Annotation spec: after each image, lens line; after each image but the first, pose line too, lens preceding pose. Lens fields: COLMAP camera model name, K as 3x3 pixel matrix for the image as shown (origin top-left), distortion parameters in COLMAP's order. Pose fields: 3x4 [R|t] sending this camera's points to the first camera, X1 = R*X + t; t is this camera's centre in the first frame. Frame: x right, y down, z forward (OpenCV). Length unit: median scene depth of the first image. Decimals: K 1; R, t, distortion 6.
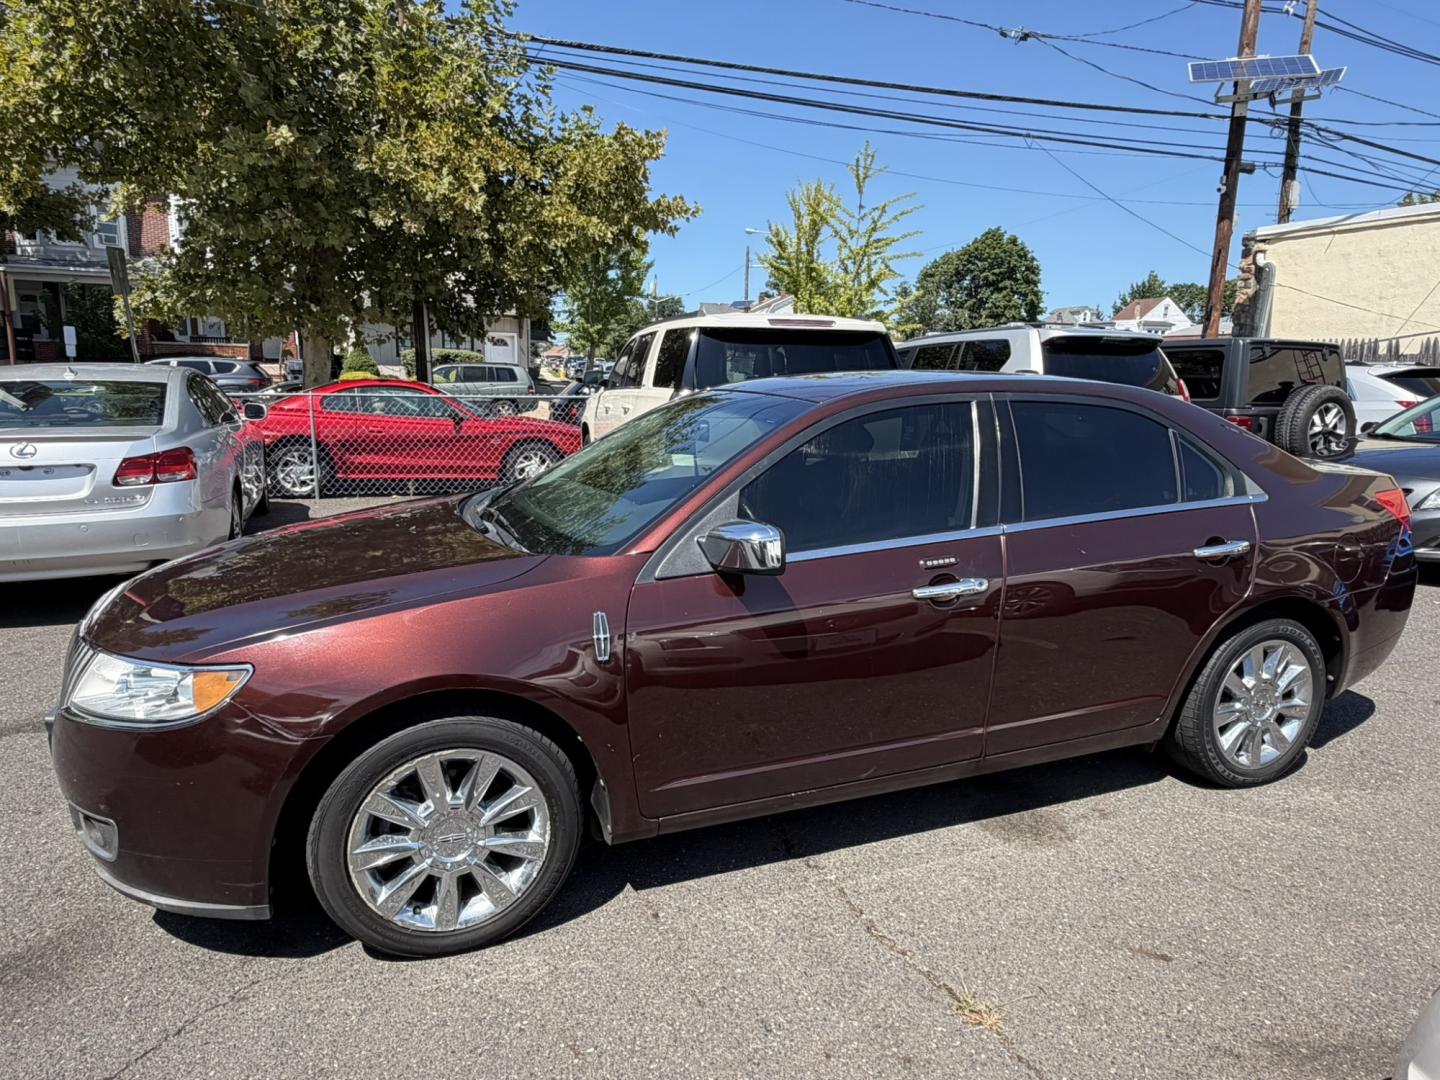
lens RADIAL K [[892.7, 0, 717.8], [0, 892.7, 541.9], [0, 0, 1]] dist [0.000820, 0.003956]
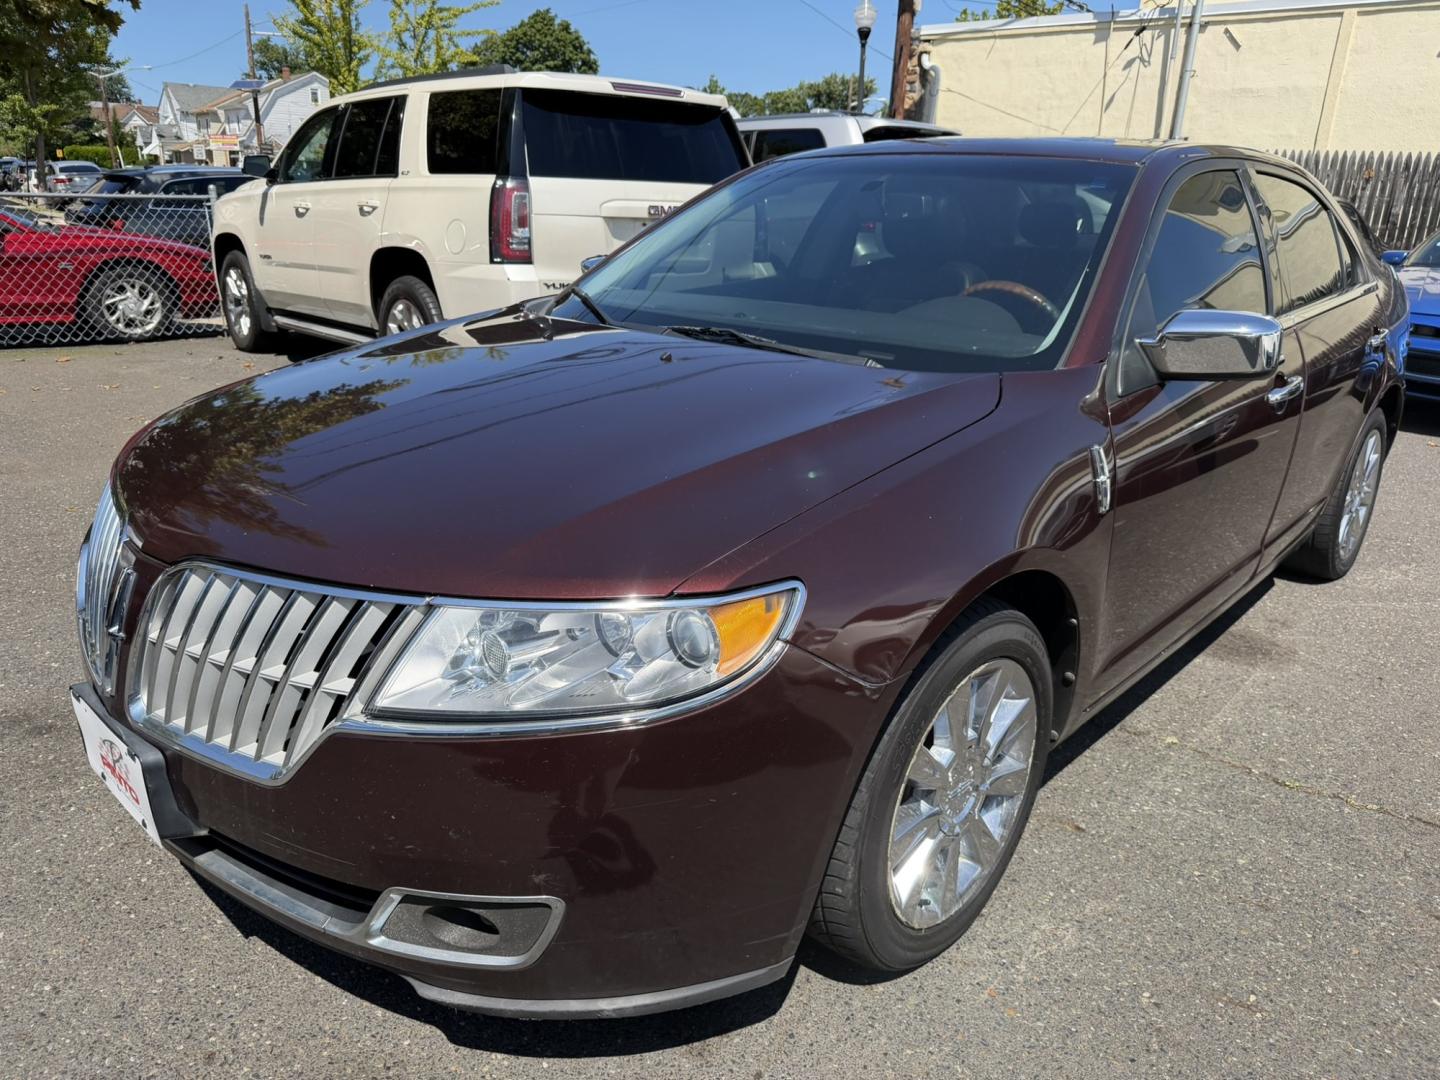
lens RADIAL K [[1025.8, 0, 717.4], [0, 1025.8, 539.2], [0, 0, 1]] dist [0.004499, -0.015817]
pose [[0.897376, -0.126668, 0.422696, -0.119556], [0.065252, 0.985475, 0.156784, 0.000679], [-0.436415, -0.113112, 0.892607, 0.061008]]
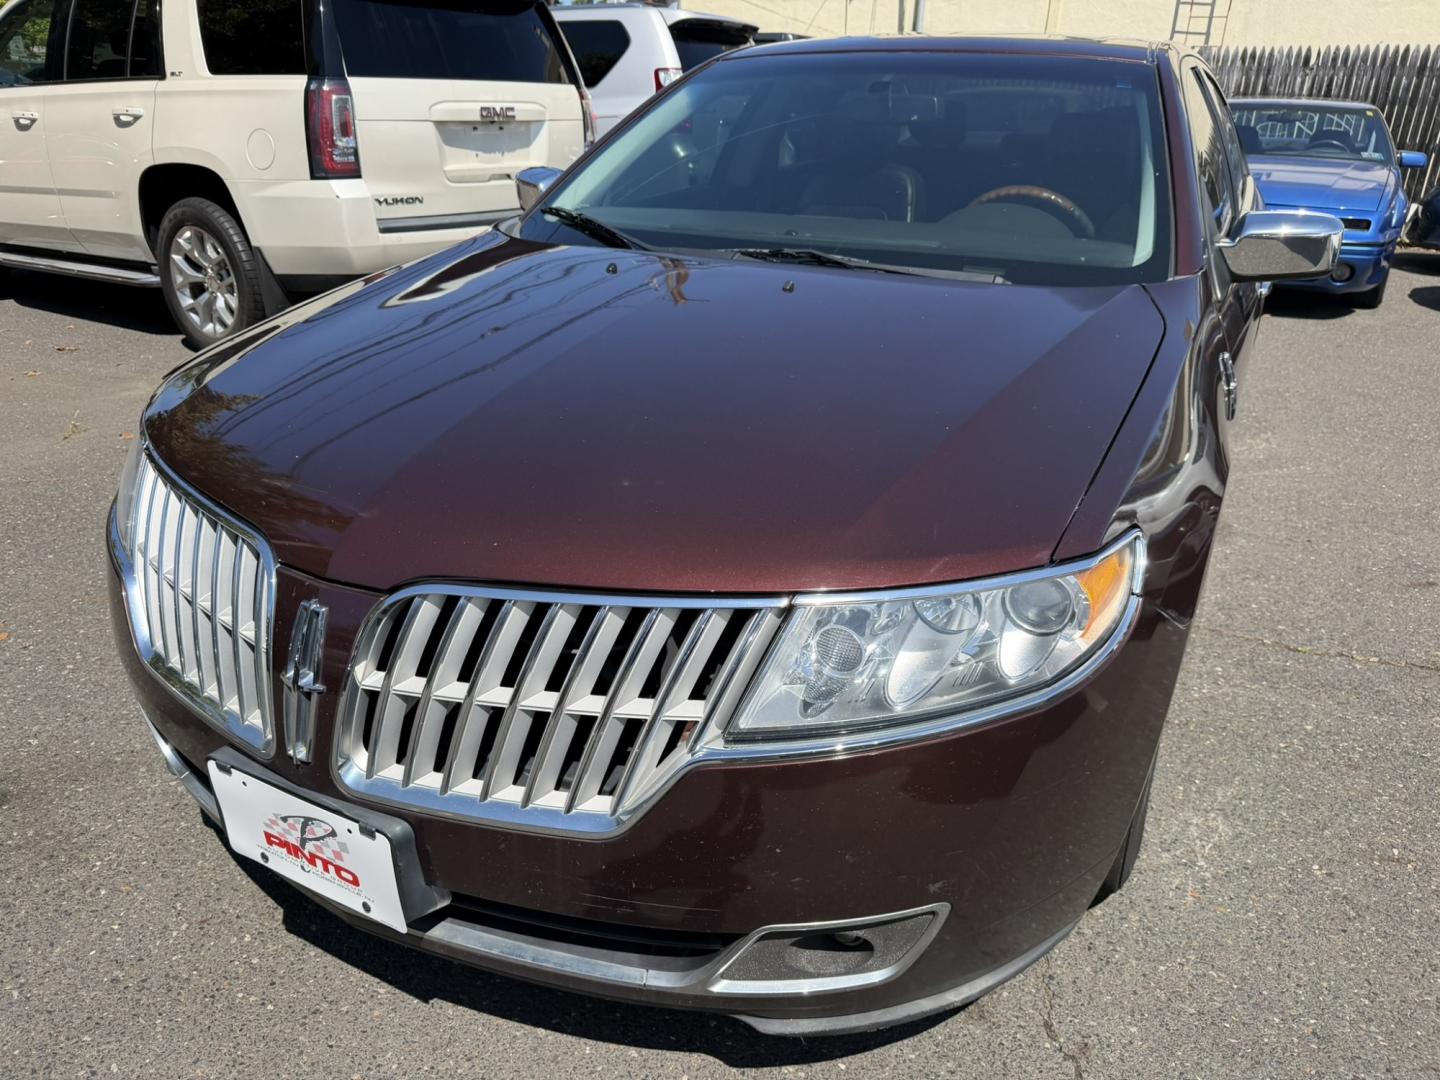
lens RADIAL K [[1025.8, 0, 717.4], [0, 1025.8, 544.0], [0, 0, 1]] dist [0.004499, -0.015817]
pose [[0.748483, -0.262291, 0.609078, -0.154702], [0.116283, 0.956137, 0.268849, -0.006924], [-0.652879, -0.130404, 0.746153, 0.098560]]
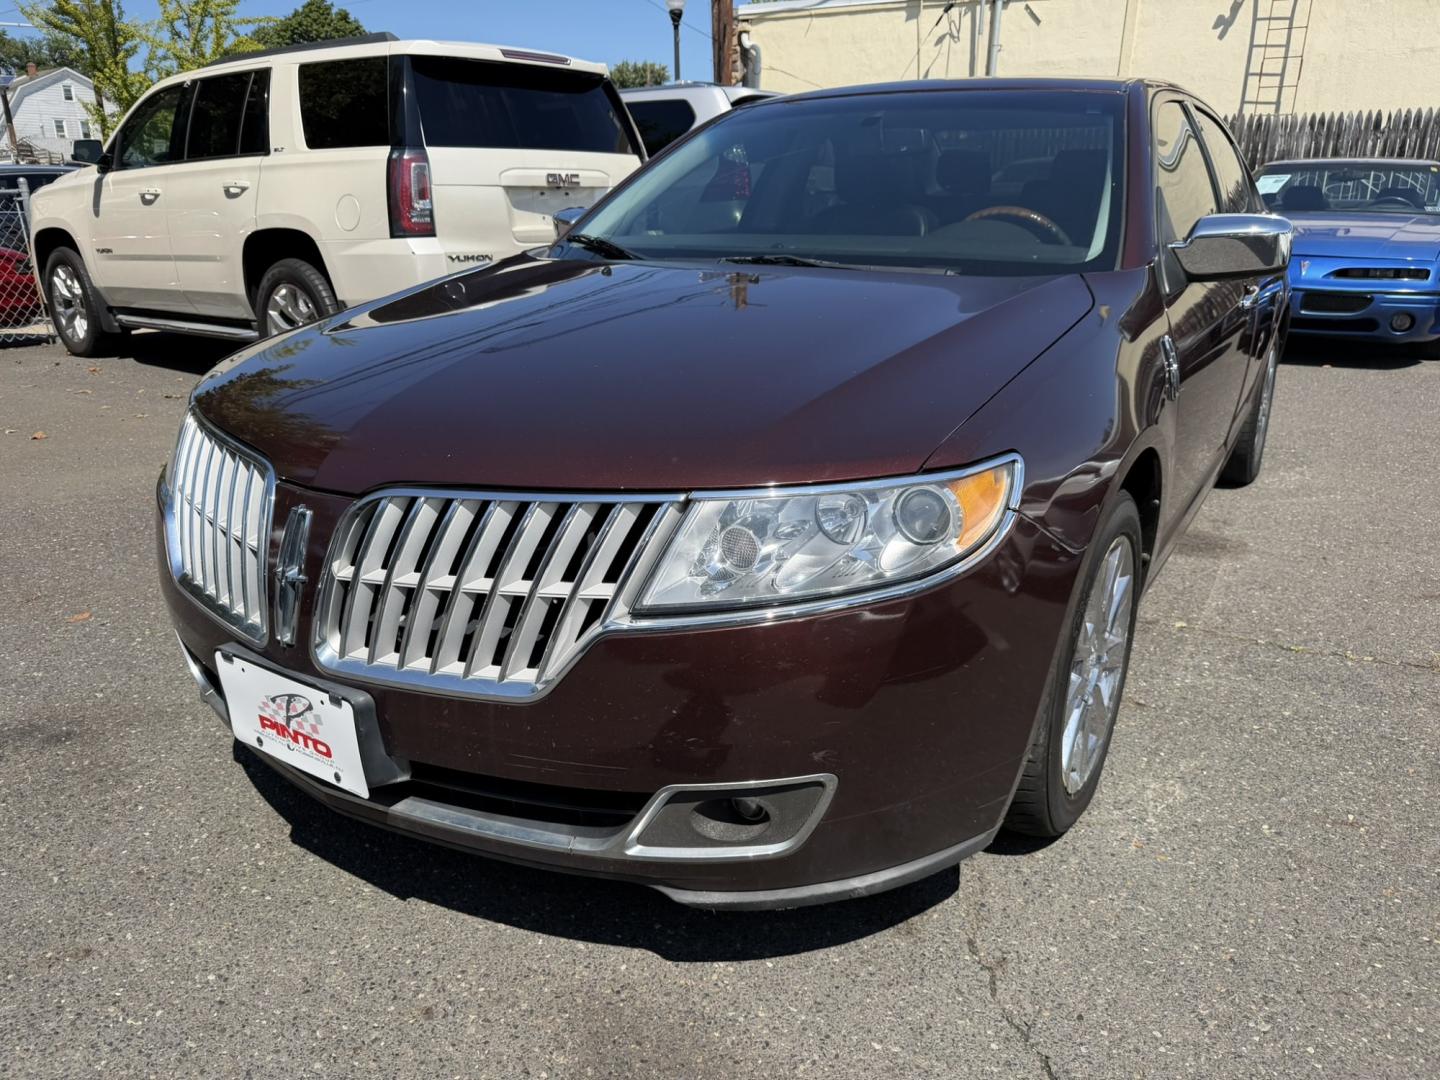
lens RADIAL K [[1025.8, 0, 717.7], [0, 1025.8, 536.7], [0, 0, 1]] dist [0.004499, -0.015817]
pose [[0.801183, -0.205388, 0.562069, -0.153851], [0.124338, 0.975893, 0.179371, 0.006276], [-0.585360, -0.073822, 0.807406, 0.077572]]
